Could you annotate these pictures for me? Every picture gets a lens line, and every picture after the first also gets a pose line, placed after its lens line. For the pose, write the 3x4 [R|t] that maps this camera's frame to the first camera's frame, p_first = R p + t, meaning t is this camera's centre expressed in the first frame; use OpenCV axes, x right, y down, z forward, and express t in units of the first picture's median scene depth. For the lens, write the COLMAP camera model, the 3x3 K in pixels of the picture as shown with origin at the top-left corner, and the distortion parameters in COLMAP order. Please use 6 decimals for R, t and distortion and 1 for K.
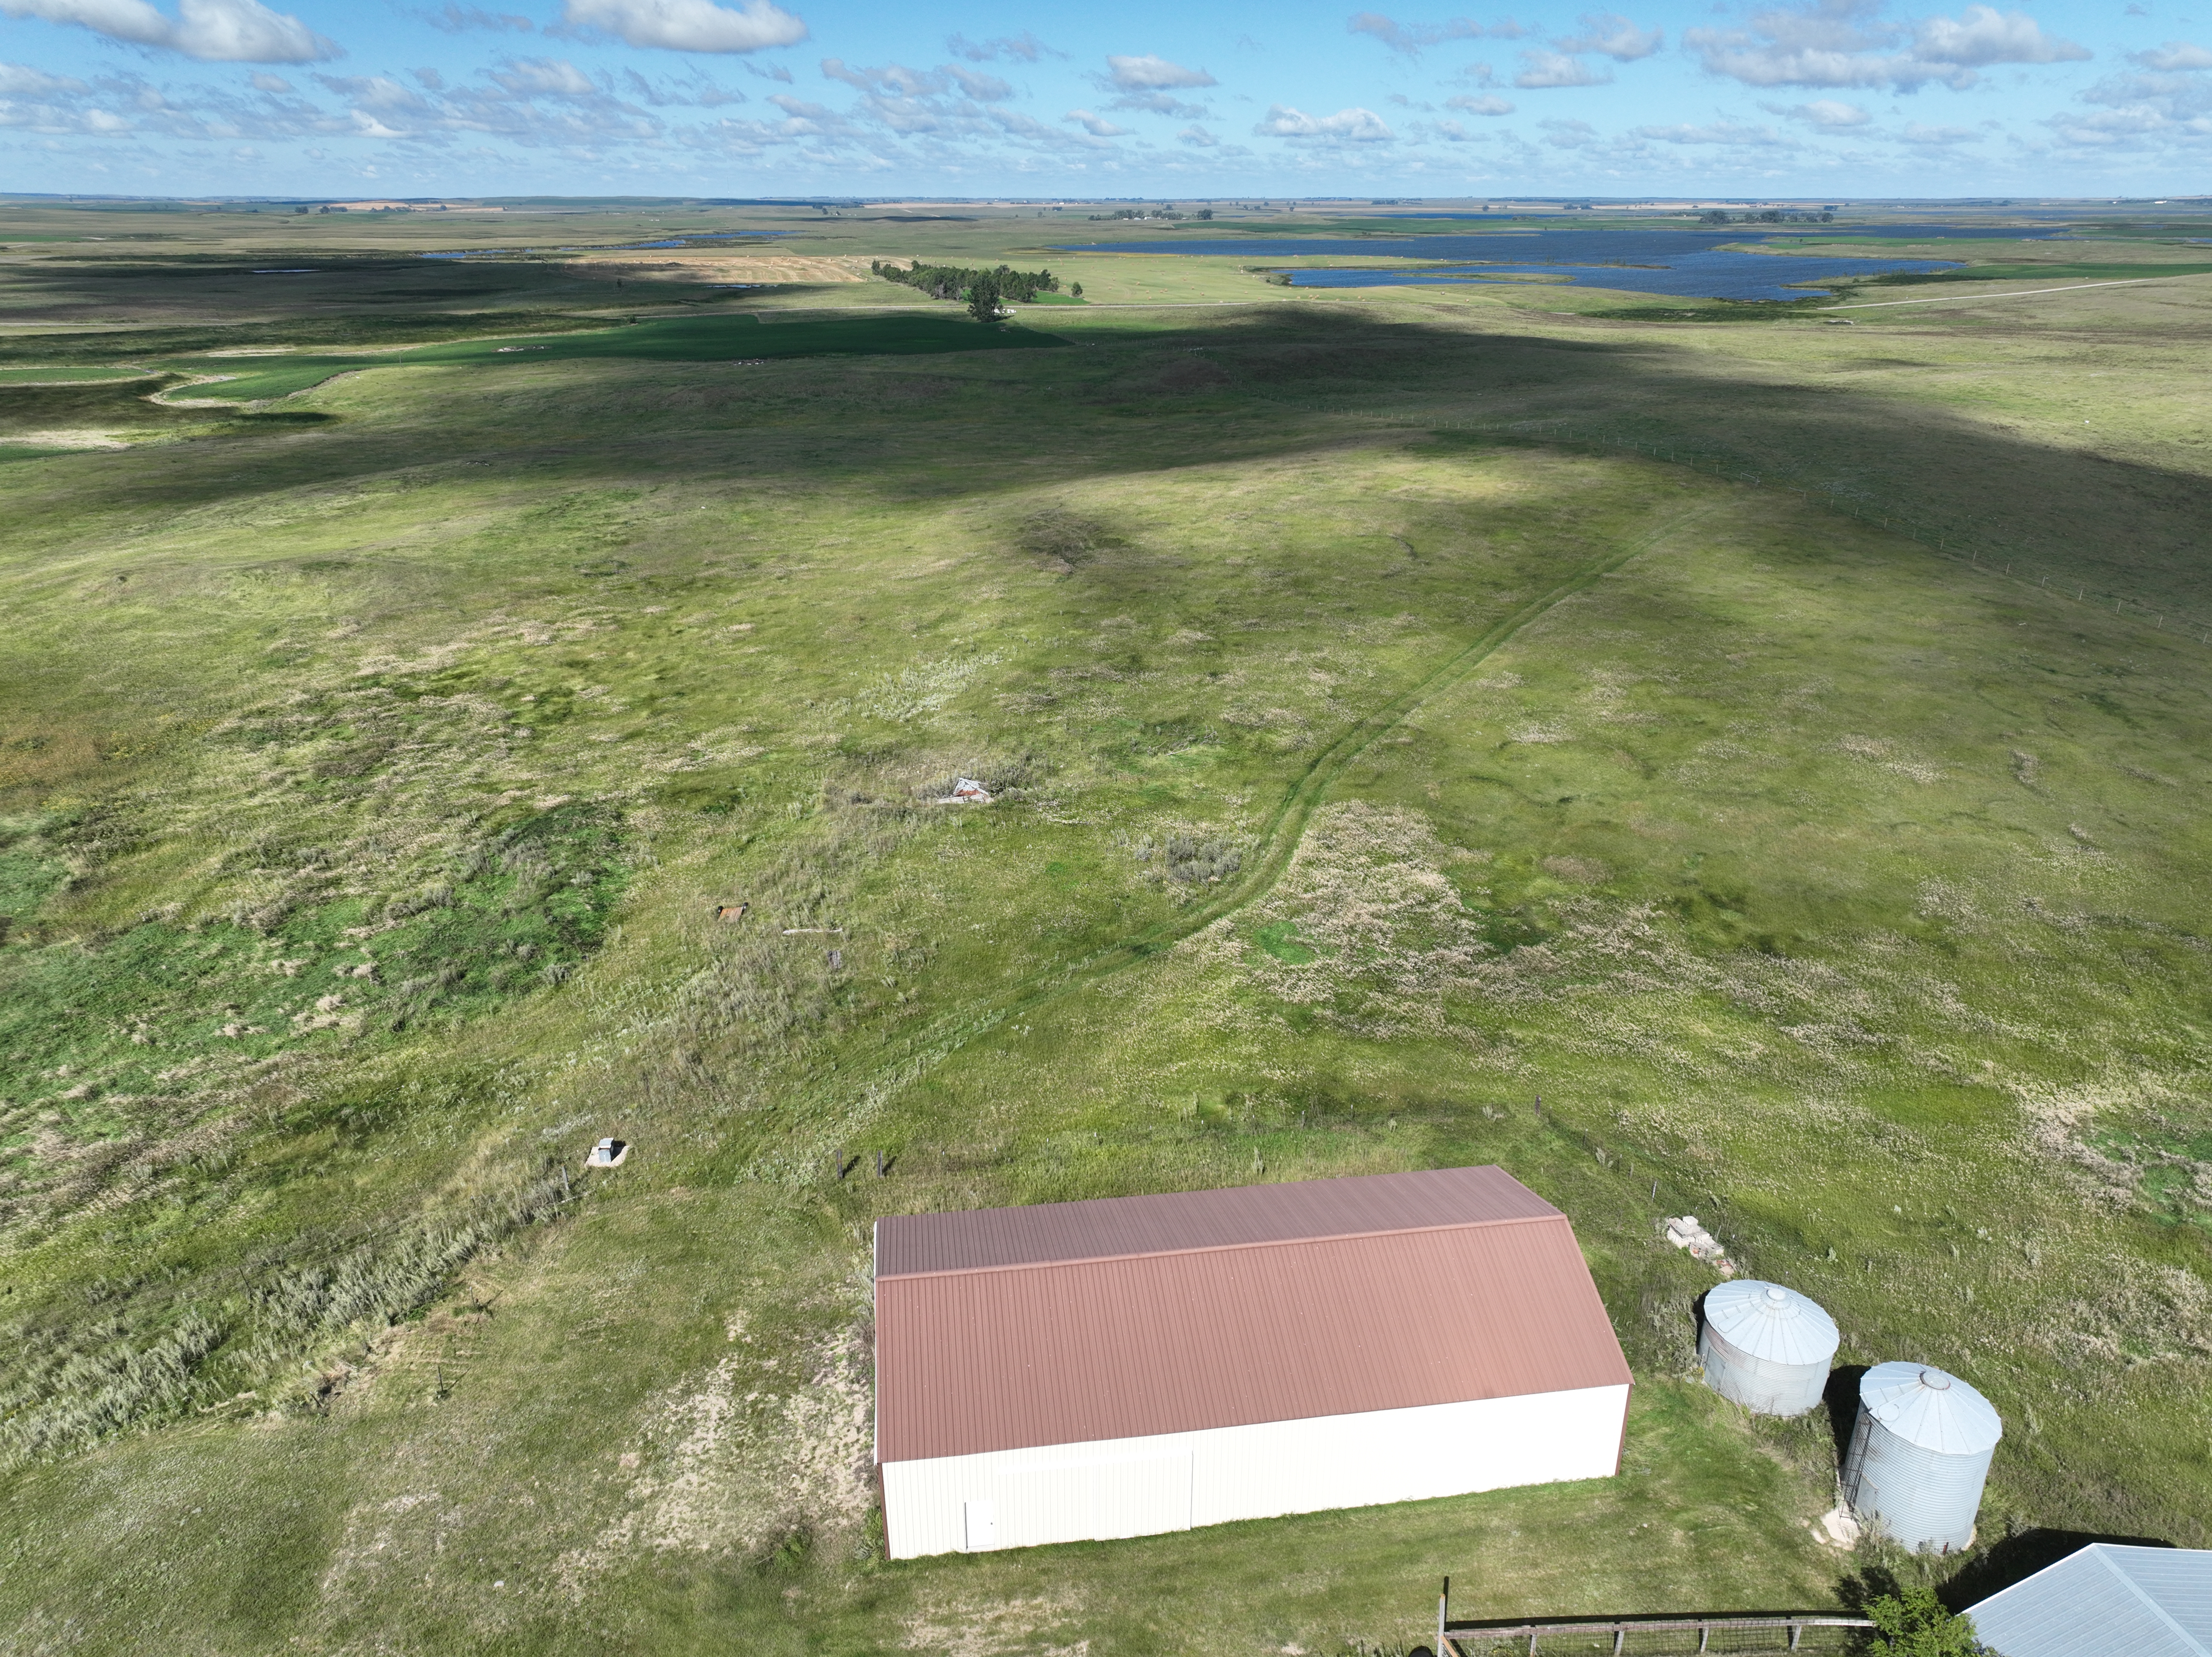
lens RADIAL K [[1553.2, 0, 1108.6], [0, 1553.2, 817.6], [0, 0, 1]] dist [0.001394, 0.008965]
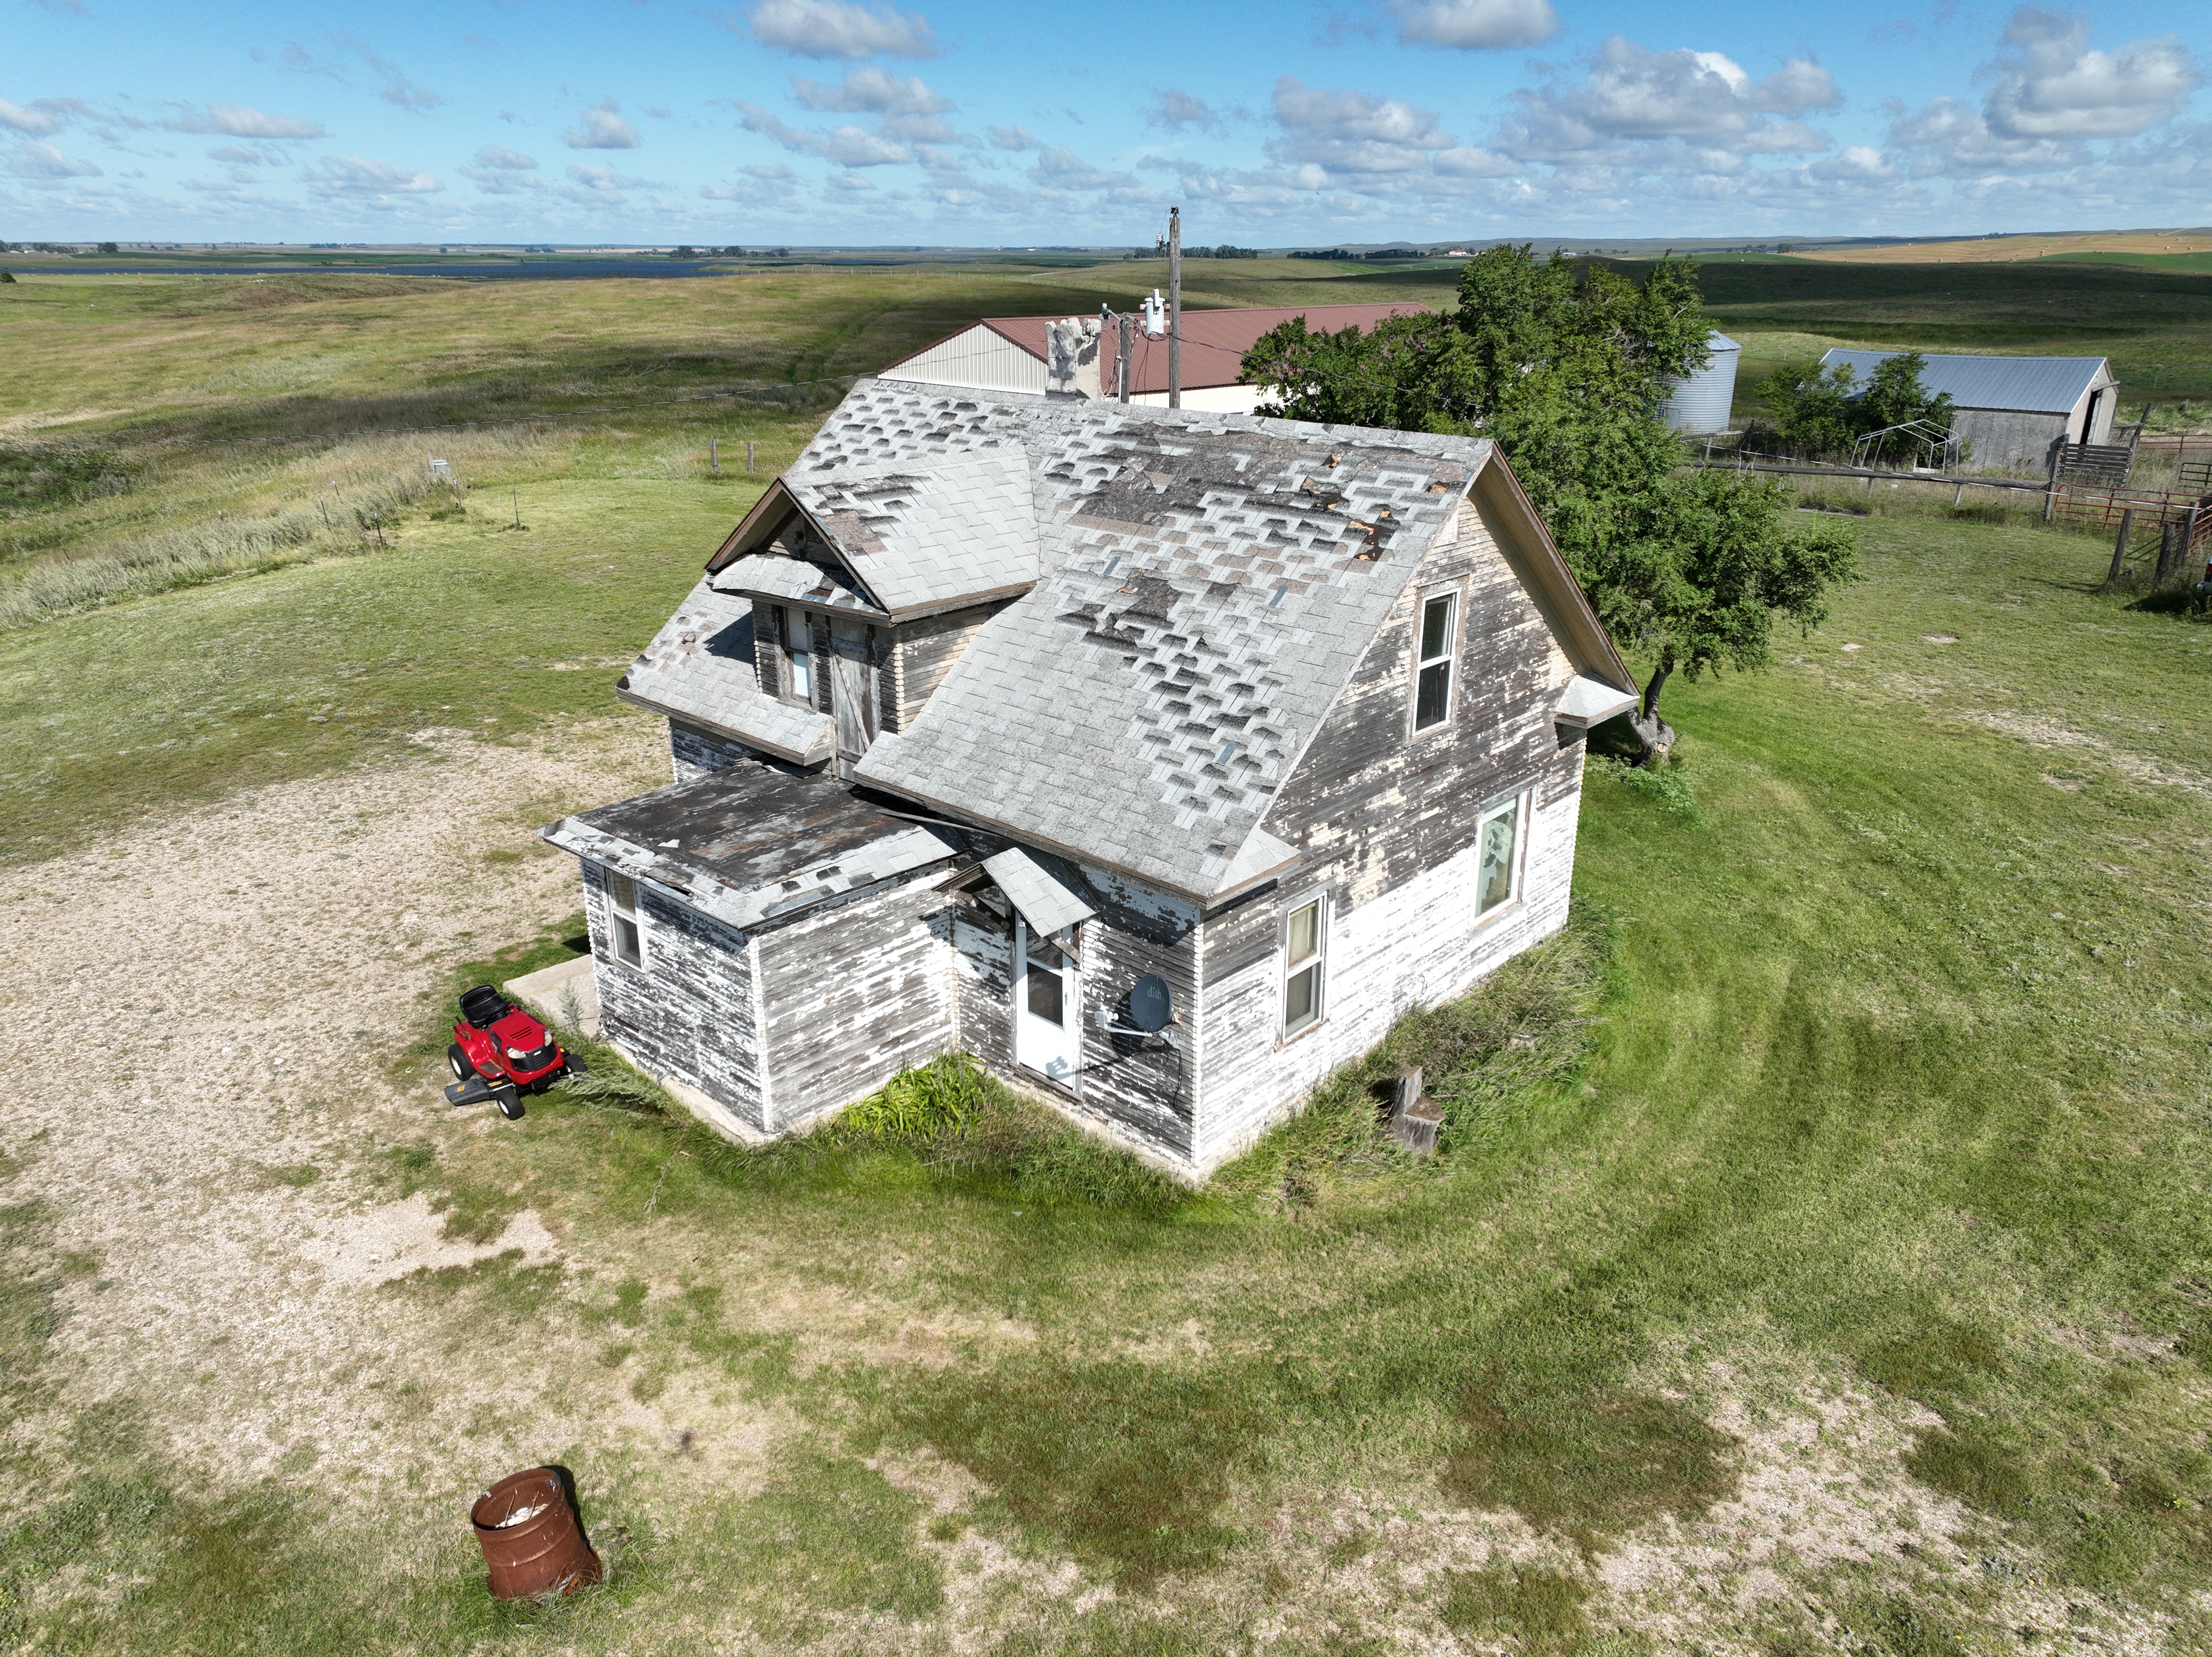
lens RADIAL K [[1553.2, 0, 1111.1], [0, 1553.2, 811.2], [0, 0, 1]] dist [0.001394, 0.008965]
pose [[0.817148, -0.193343, 0.543035, -0.660695], [0.212754, 0.976716, 0.027604, 0.572287], [-0.535728, 0.092977, 0.839256, 0.131691]]
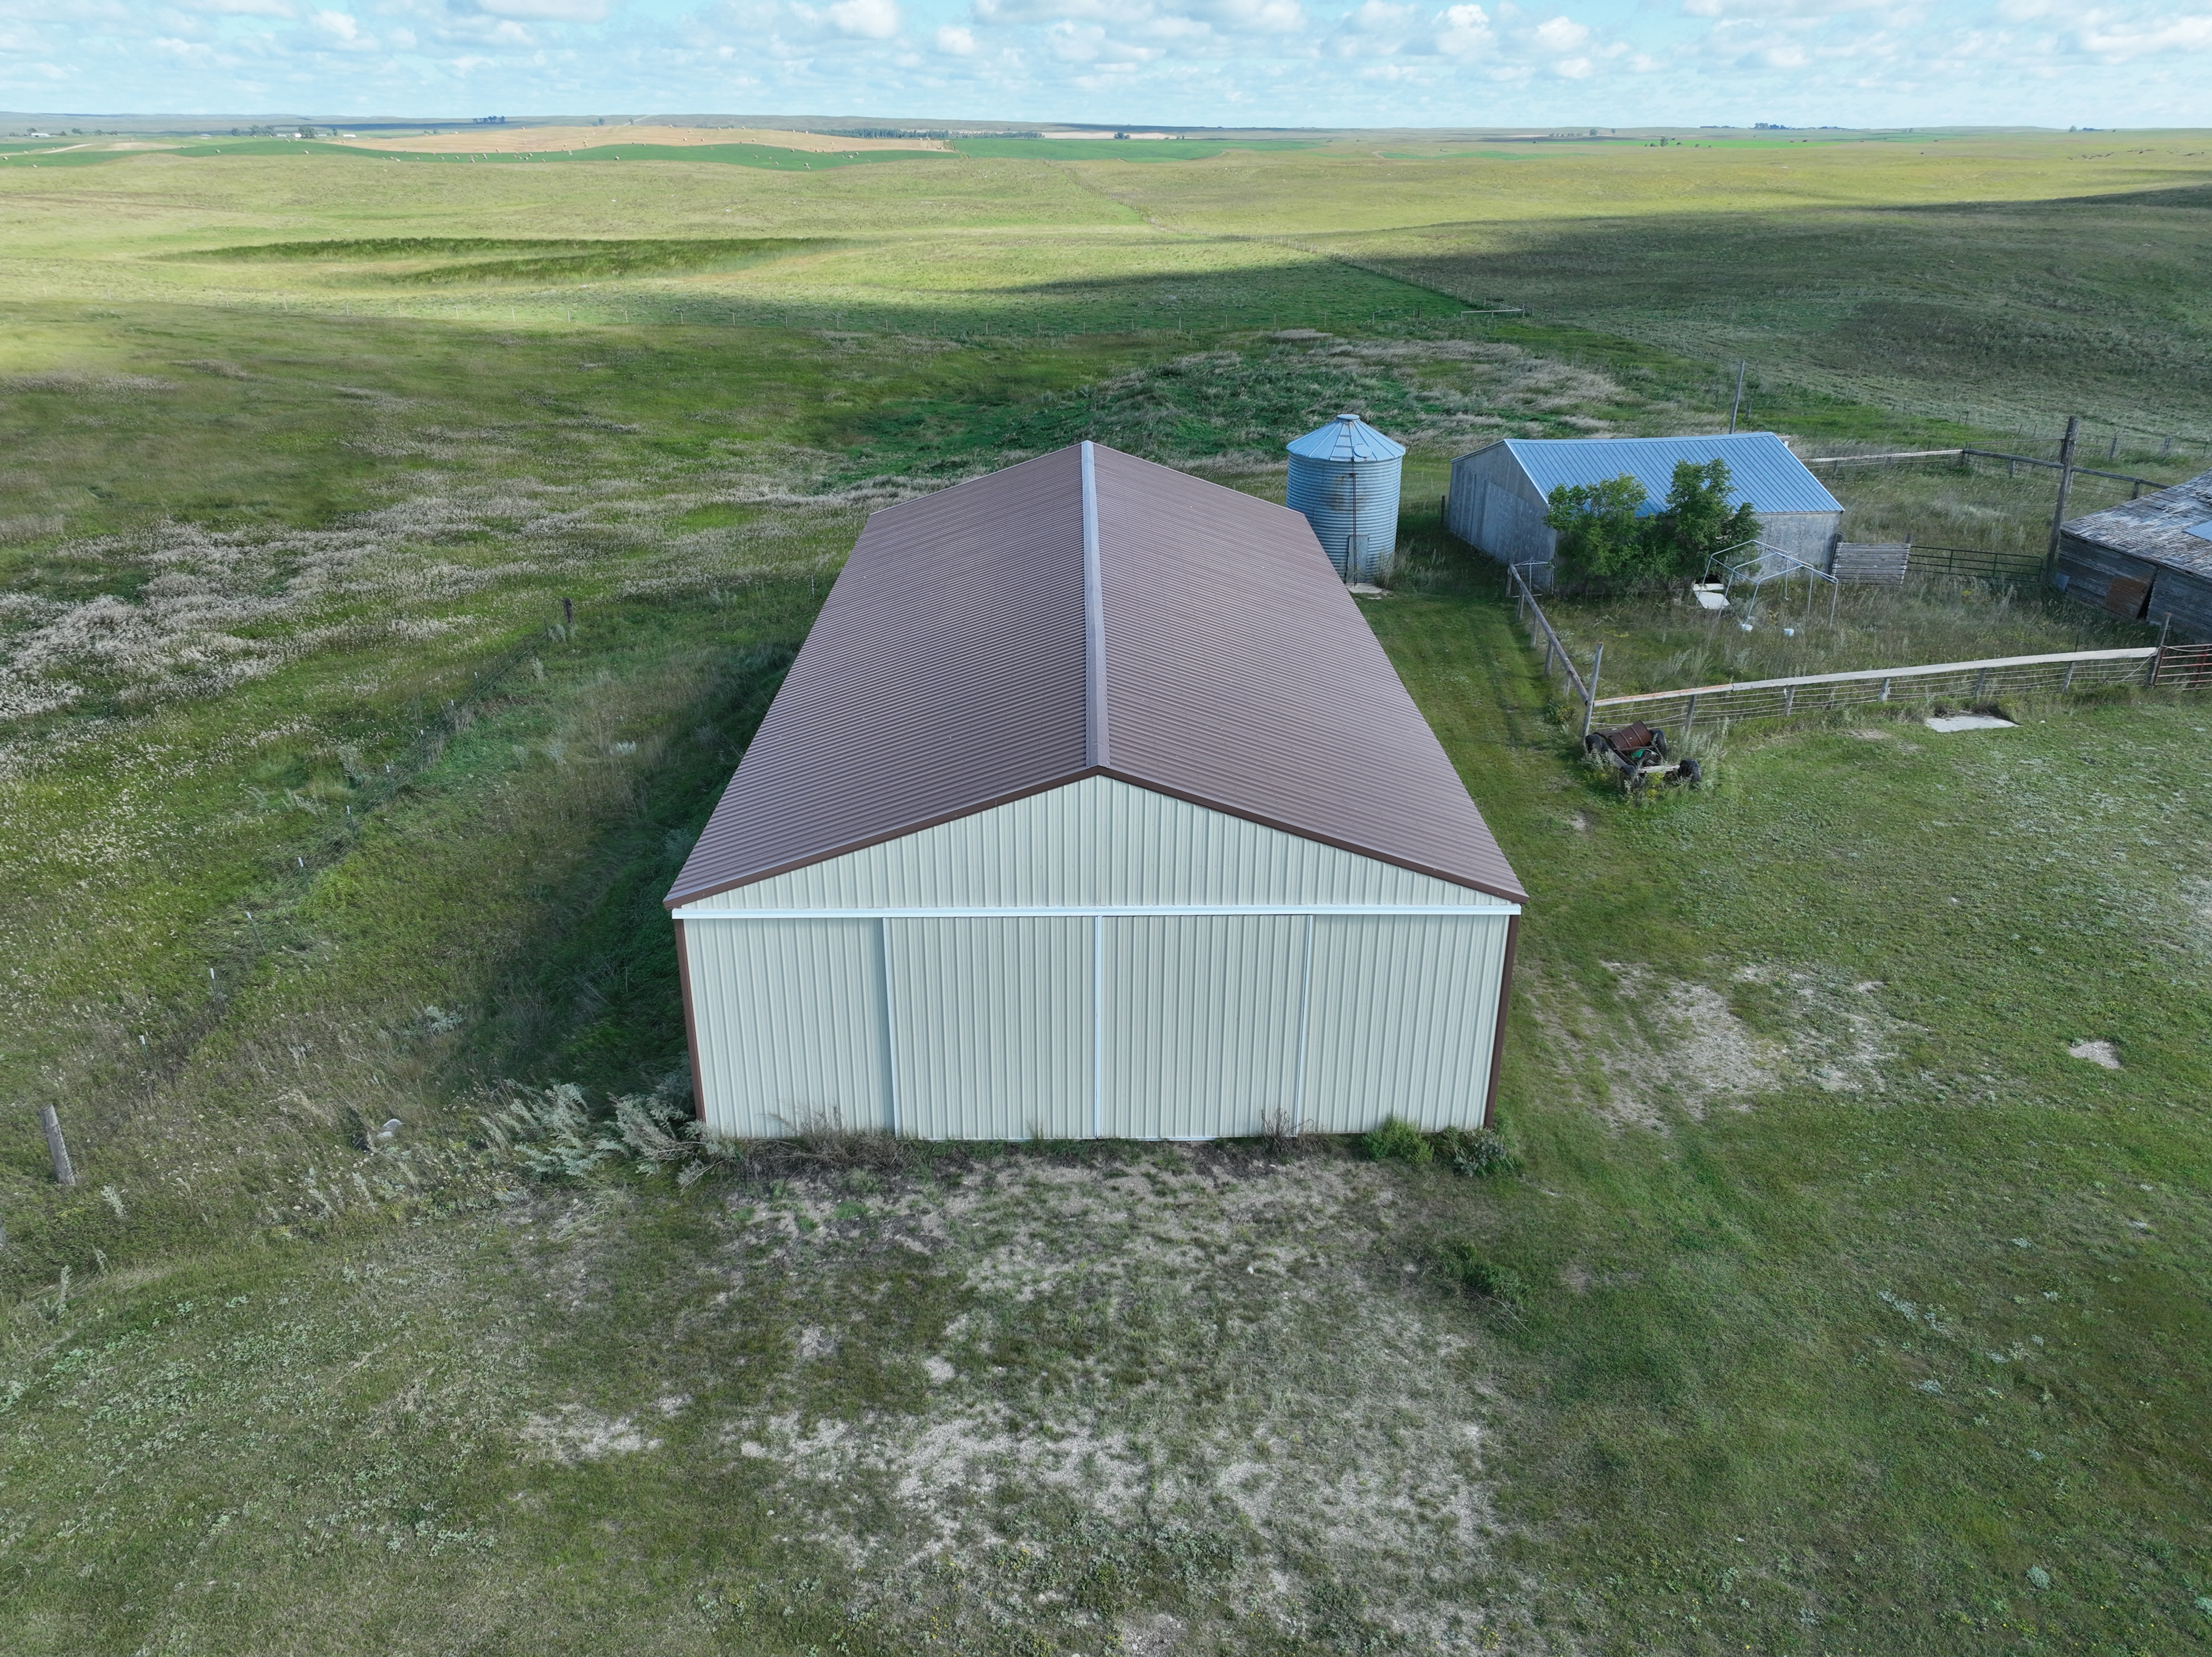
lens RADIAL K [[1553.2, 0, 1106.7], [0, 1553.2, 859.6], [0, 0, 1]] dist [0.001394, 0.008965]
pose [[0.120064, -0.419948, 0.899571, -0.500854], [0.368500, 0.860243, 0.352406, 0.169431], [-0.921842, 0.289181, 0.258035, 0.861781]]
